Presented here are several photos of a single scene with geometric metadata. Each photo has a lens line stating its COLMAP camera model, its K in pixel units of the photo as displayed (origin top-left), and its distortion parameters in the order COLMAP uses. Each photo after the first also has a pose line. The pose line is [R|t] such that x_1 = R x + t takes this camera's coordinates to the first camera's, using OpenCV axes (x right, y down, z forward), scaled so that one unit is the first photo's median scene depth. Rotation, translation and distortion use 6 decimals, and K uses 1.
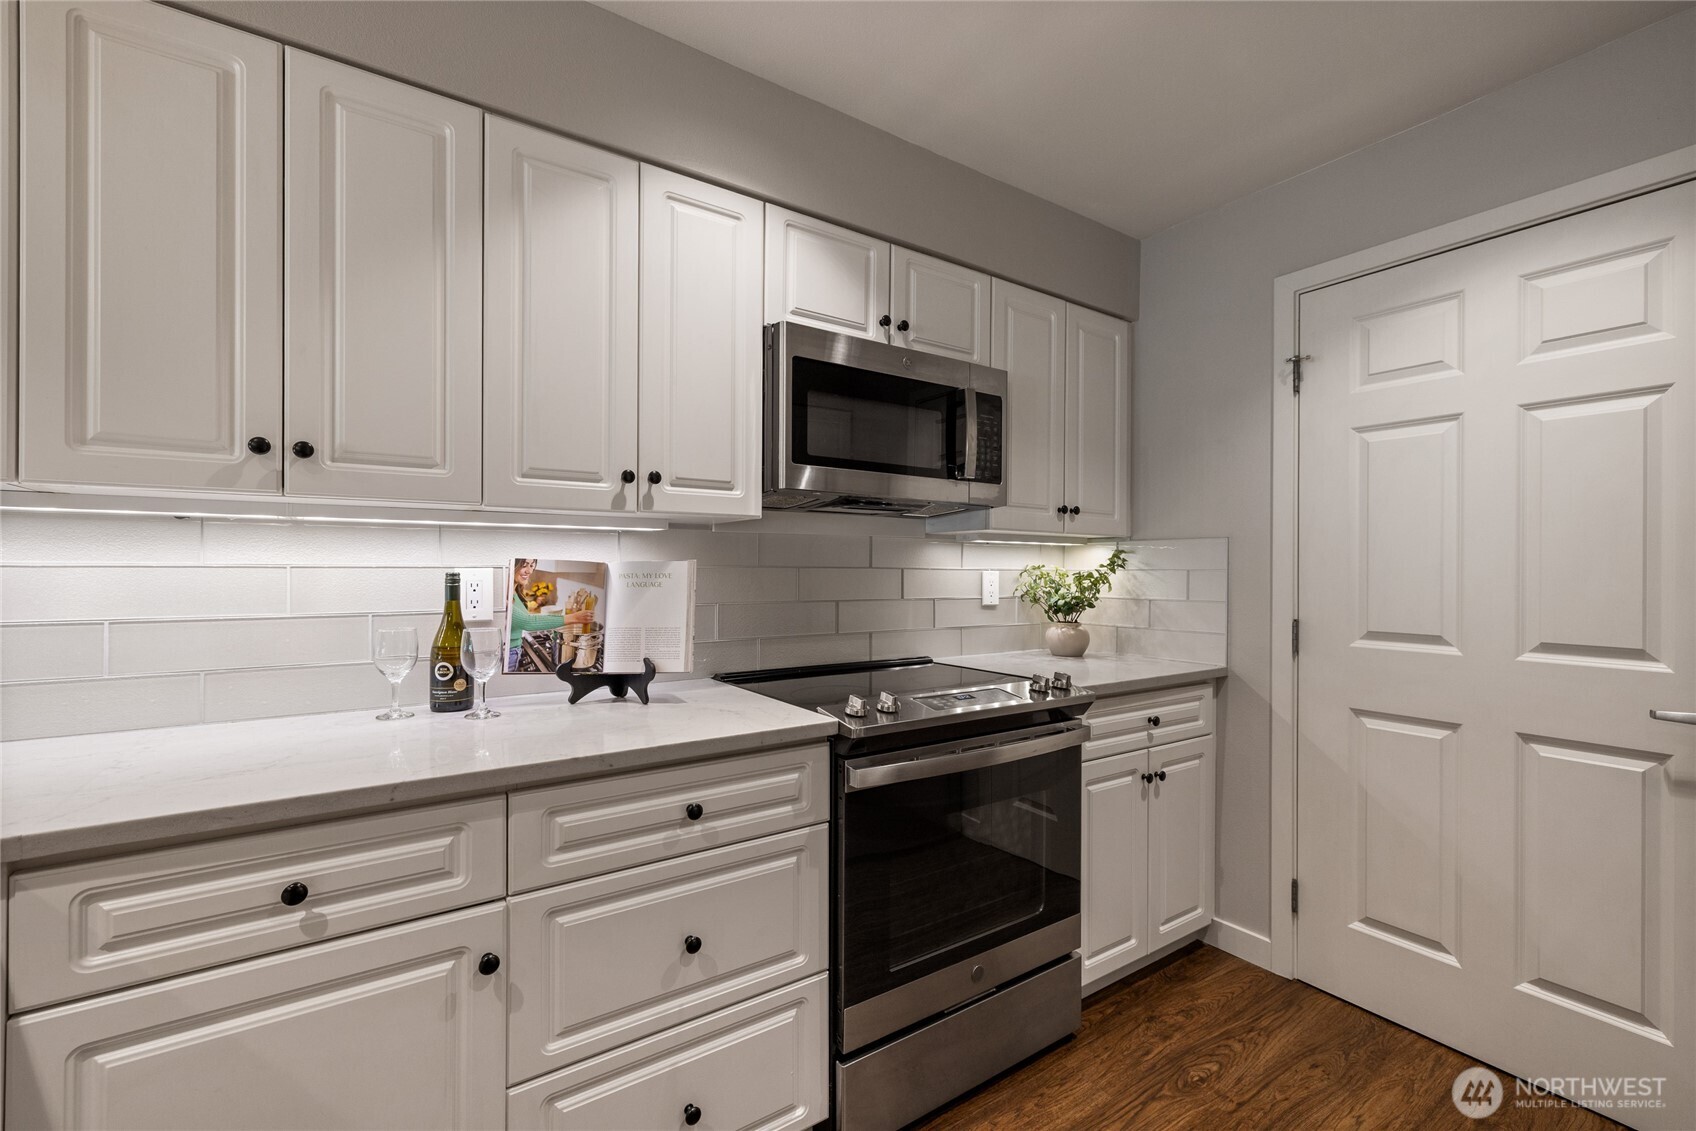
lens RADIAL K [[706.8, 0, 841.7], [0, 706.8, 565.4], [0, 0, 1]] dist [0.000429, -0.000380]
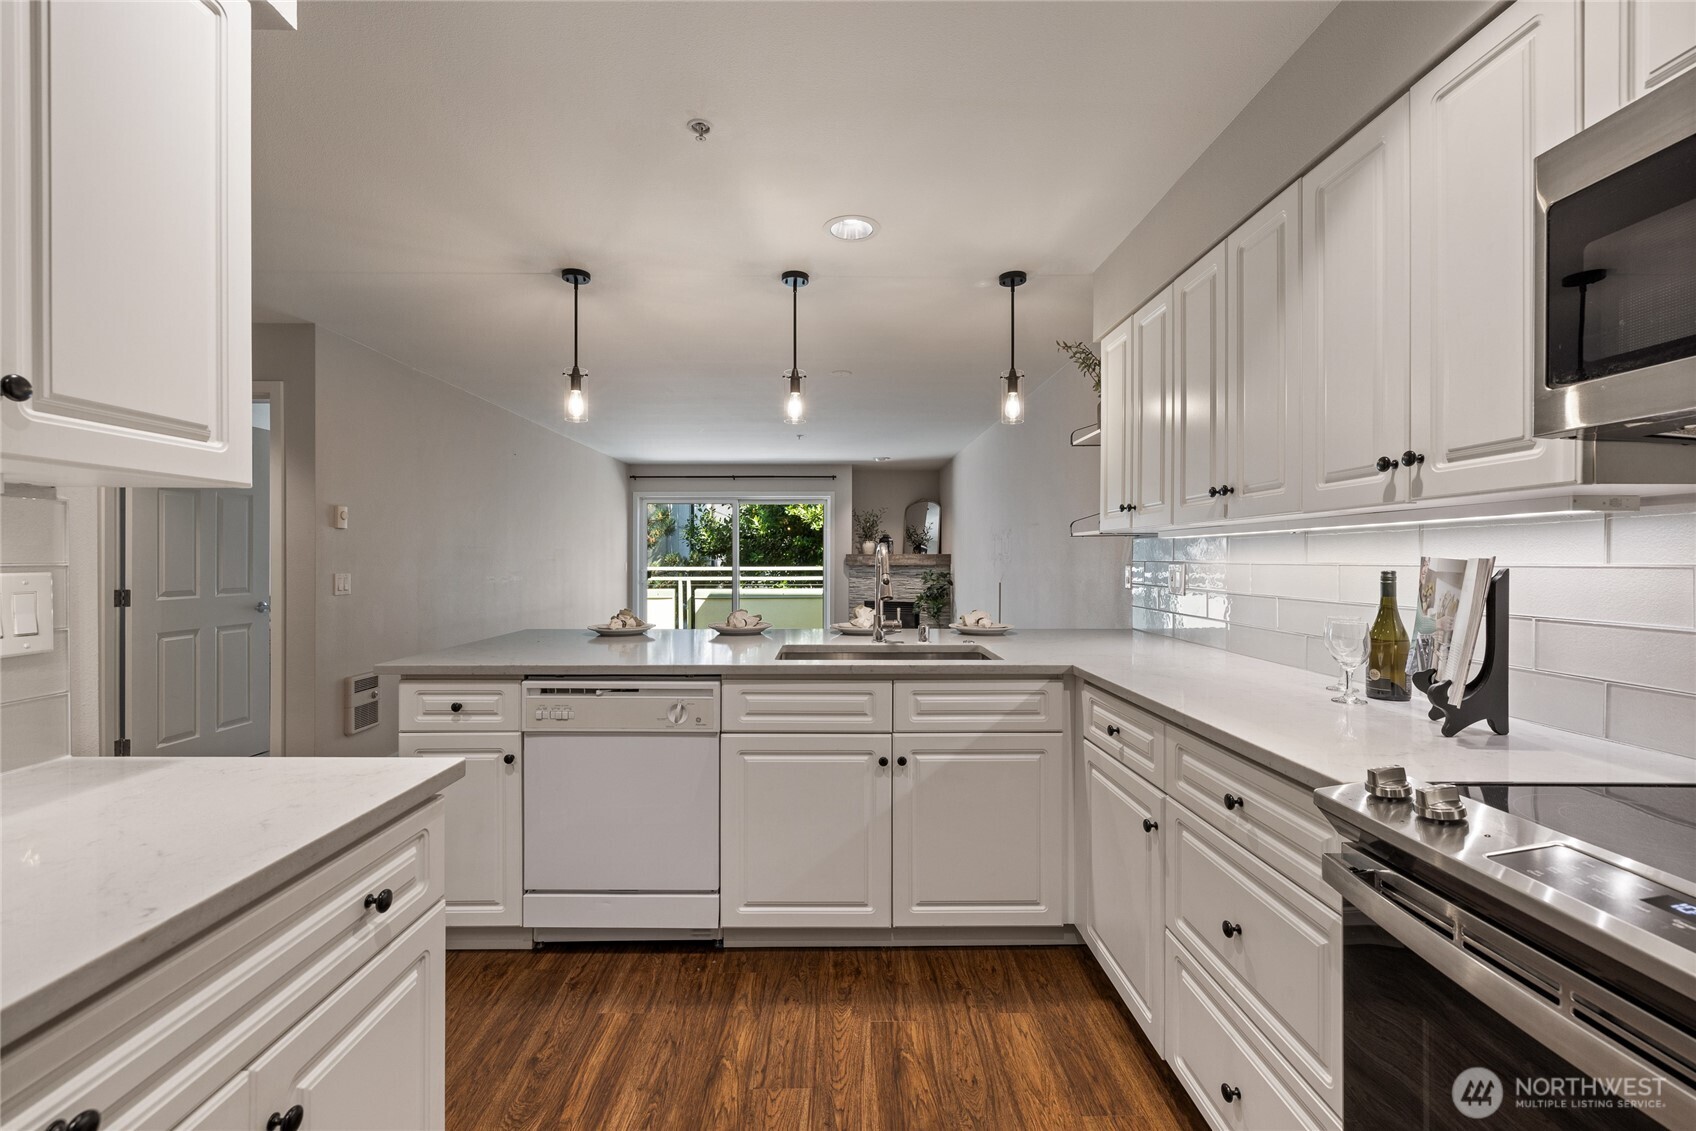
lens RADIAL K [[717.6, 0, 845.2], [0, 717.6, 559.7], [0, 0, 1]] dist [-0.000684, 0.000355]
pose [[-0.544206, -0.005831, -0.838931, 0.677134], [-0.001037, 0.999980, -0.006278, 0.000916], [0.838951, -0.002546, -0.544201, 0.755429]]
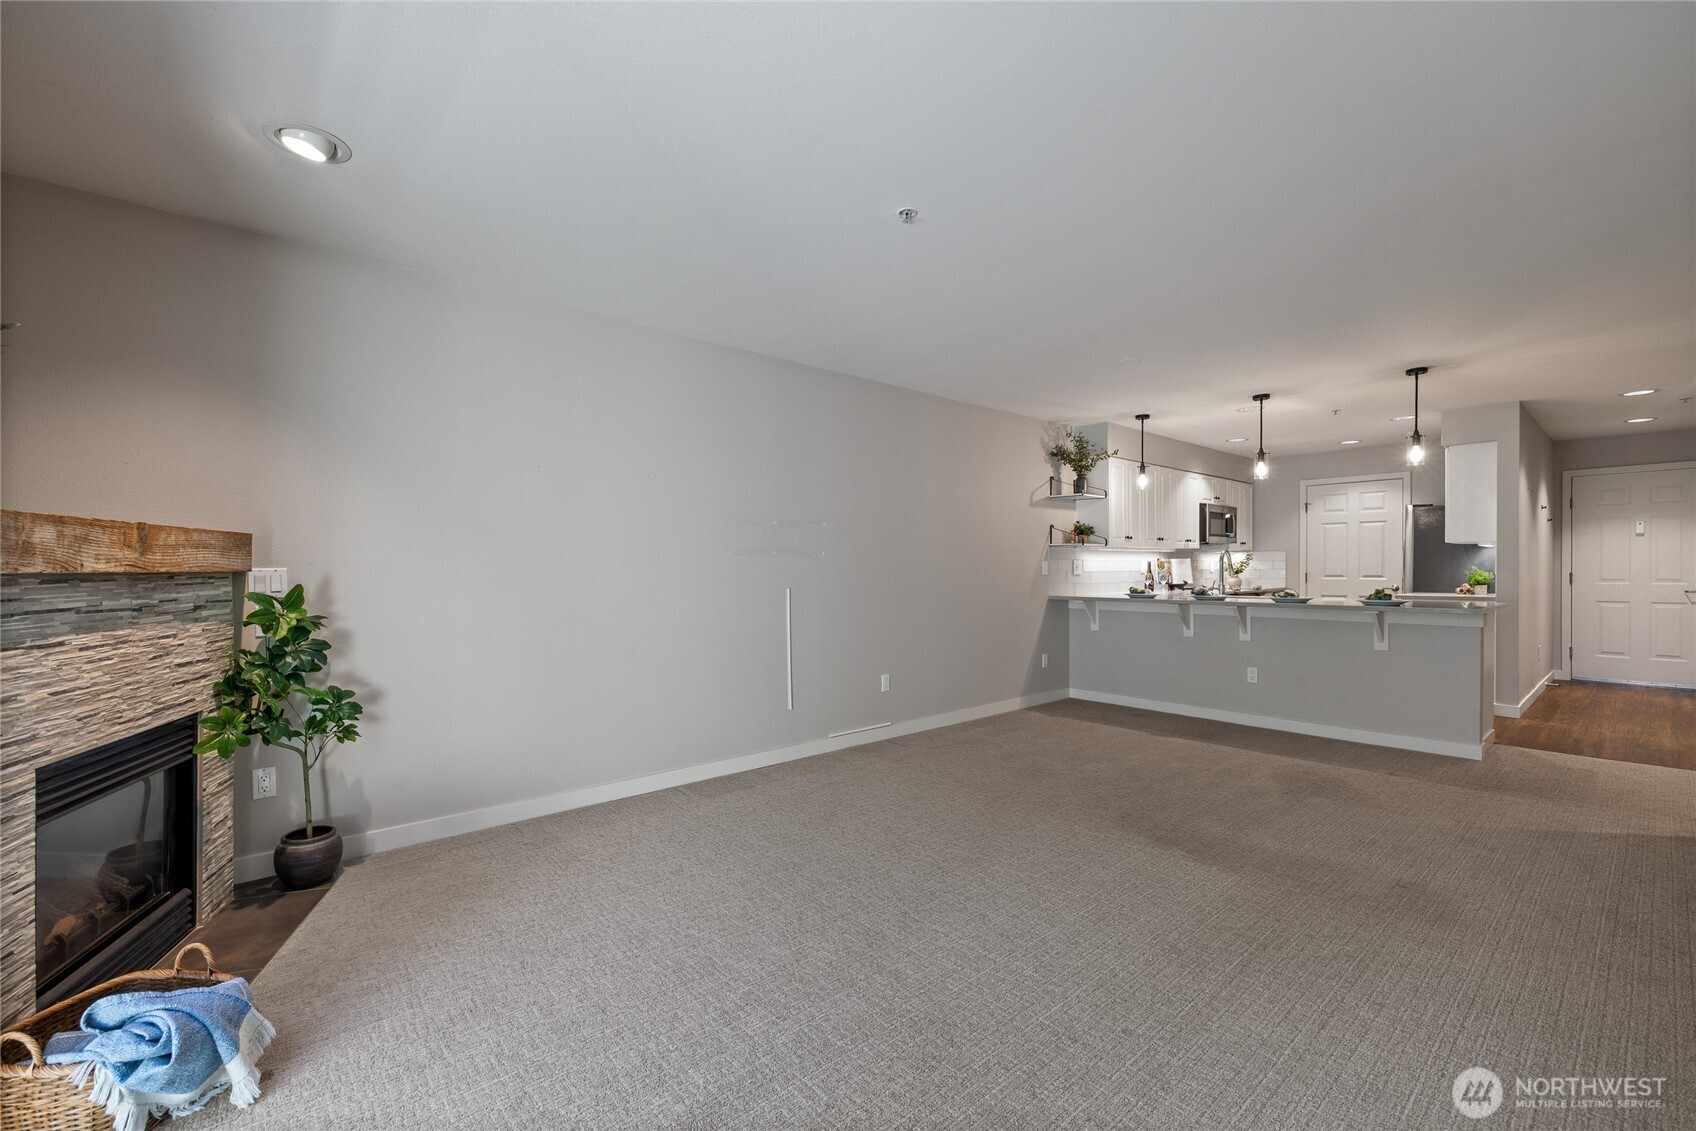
lens RADIAL K [[710.5, 0, 841.2], [0, 710.5, 571.1], [0, 0, 1]] dist [0.002724, -0.000193]
pose [[0.991778, -0.011012, 0.127493, -2.609976], [0.009795, 0.999900, 0.010164, 0.004636], [-0.127592, -0.008831, 0.991787, -2.775769]]
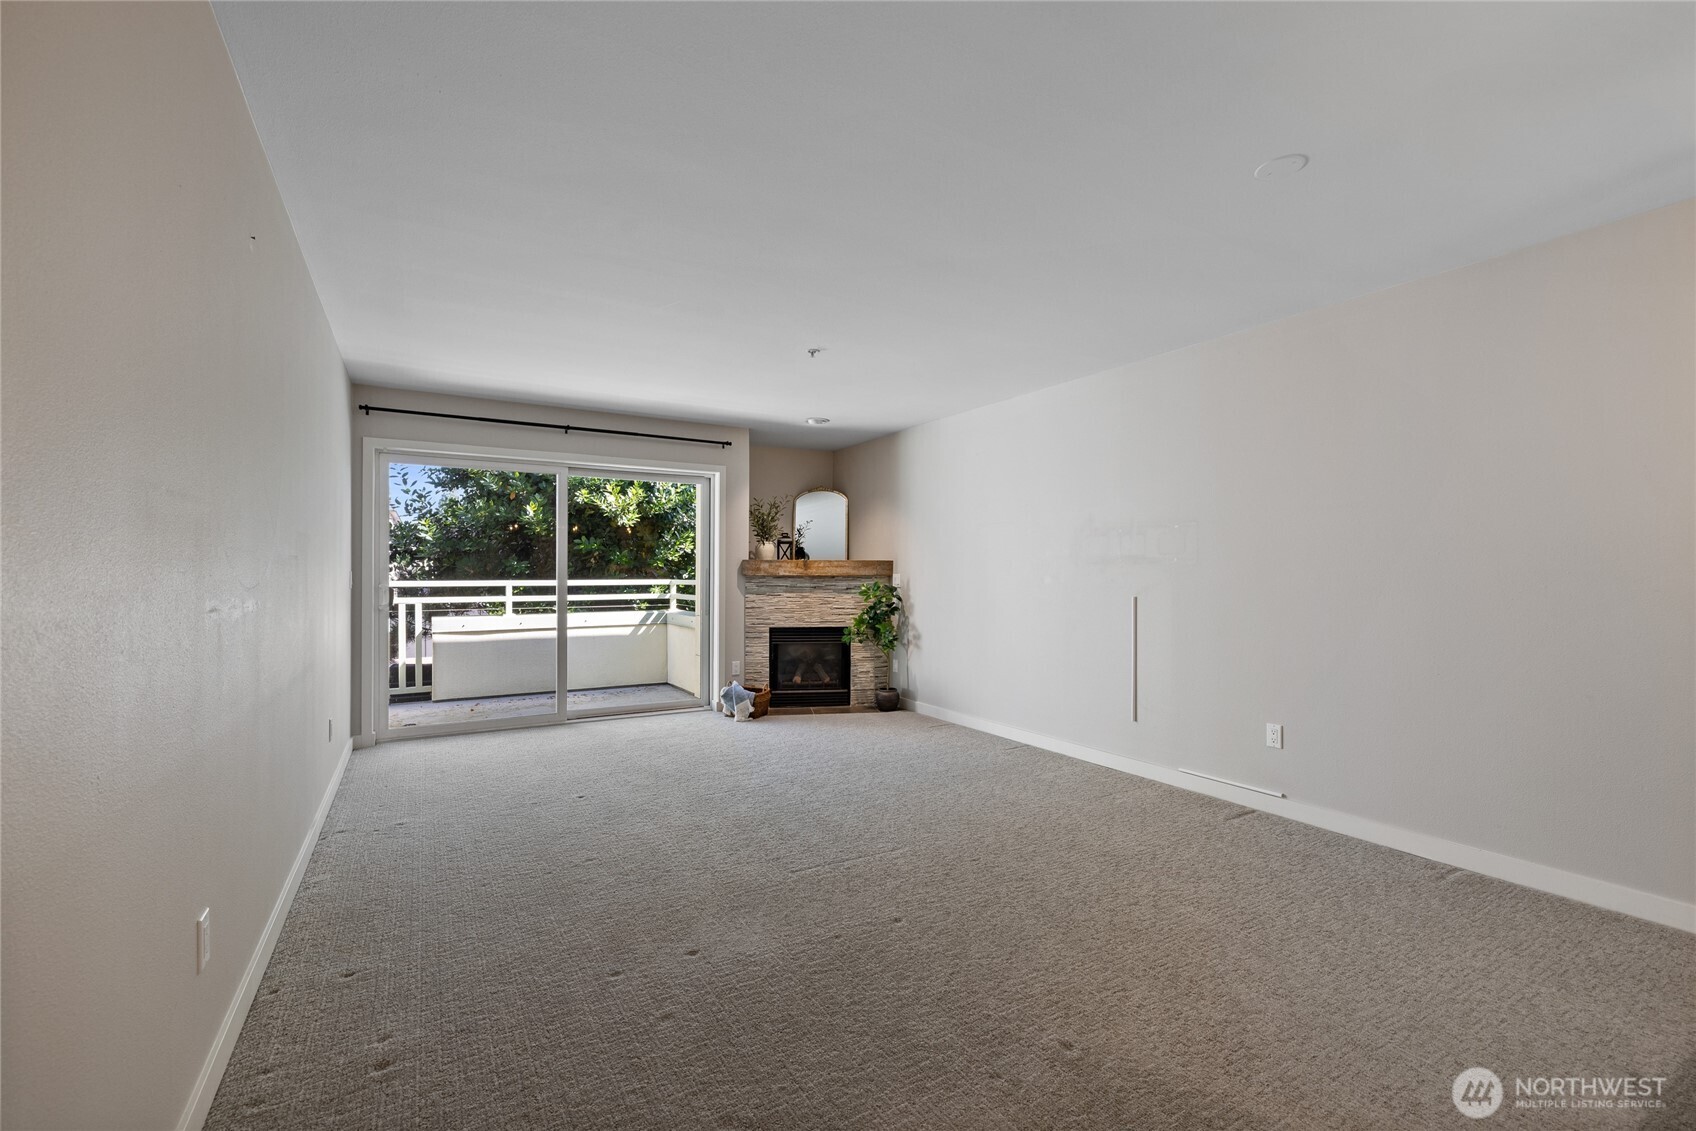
lens RADIAL K [[722.7, 0, 853.2], [0, 722.7, 568.3], [0, 0, 1]] dist [0.001052, 0.000108]
pose [[-0.052295, -0.016145, -0.998501, -0.141752], [0.003766, 0.999859, -0.016364, 0.028822], [0.998625, -0.004617, -0.052227, -1.217339]]
